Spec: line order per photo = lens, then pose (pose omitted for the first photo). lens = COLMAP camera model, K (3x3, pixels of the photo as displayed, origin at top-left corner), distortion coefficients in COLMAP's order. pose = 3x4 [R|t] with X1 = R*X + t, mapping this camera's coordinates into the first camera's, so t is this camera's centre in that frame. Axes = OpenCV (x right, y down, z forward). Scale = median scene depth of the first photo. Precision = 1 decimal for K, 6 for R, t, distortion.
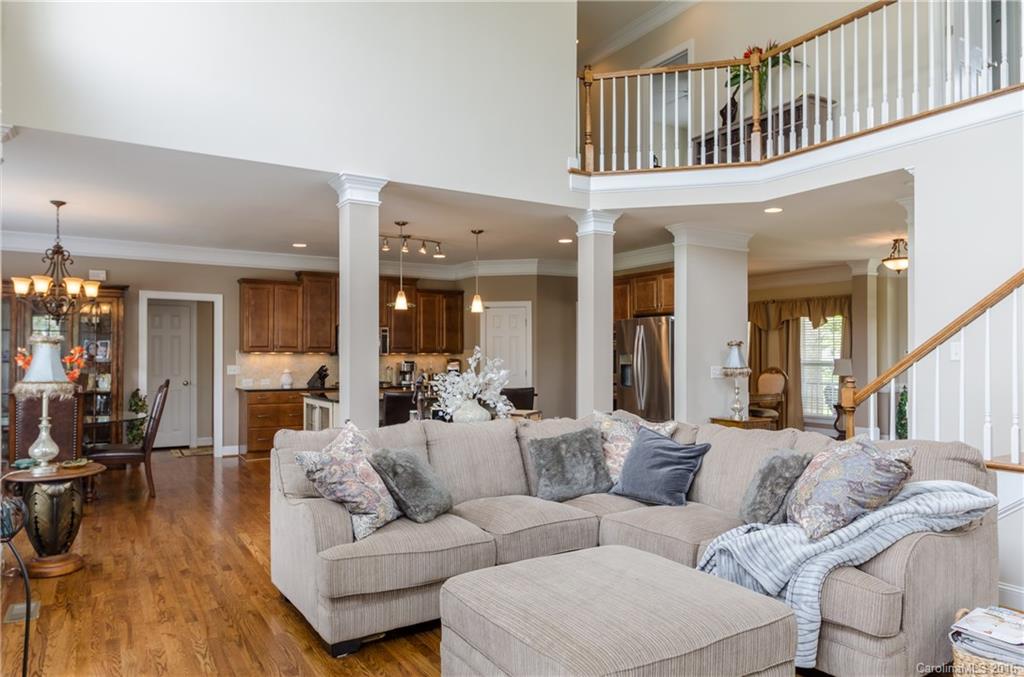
lens RADIAL K [[654.0, 0, 507.9], [0, 654.0, 347.2], [0, 0, 1]] dist [0.003455, 0.001916]
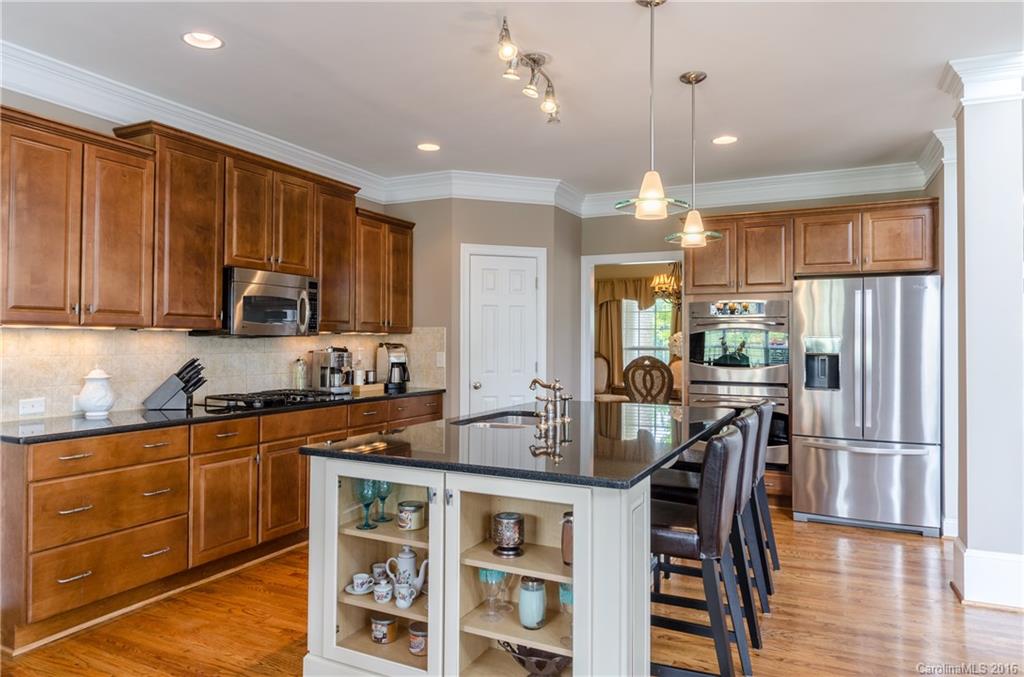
lens RADIAL K [[654.0, 0, 515.4], [0, 654.0, 330.4], [0, 0, 1]] dist [0.003455, 0.001916]
pose [[0.854628, 0.013262, 0.519071, -0.323375], [-0.014015, 0.999899, -0.002472, 0.007740], [-0.519051, -0.005163, 0.854728, 0.530824]]
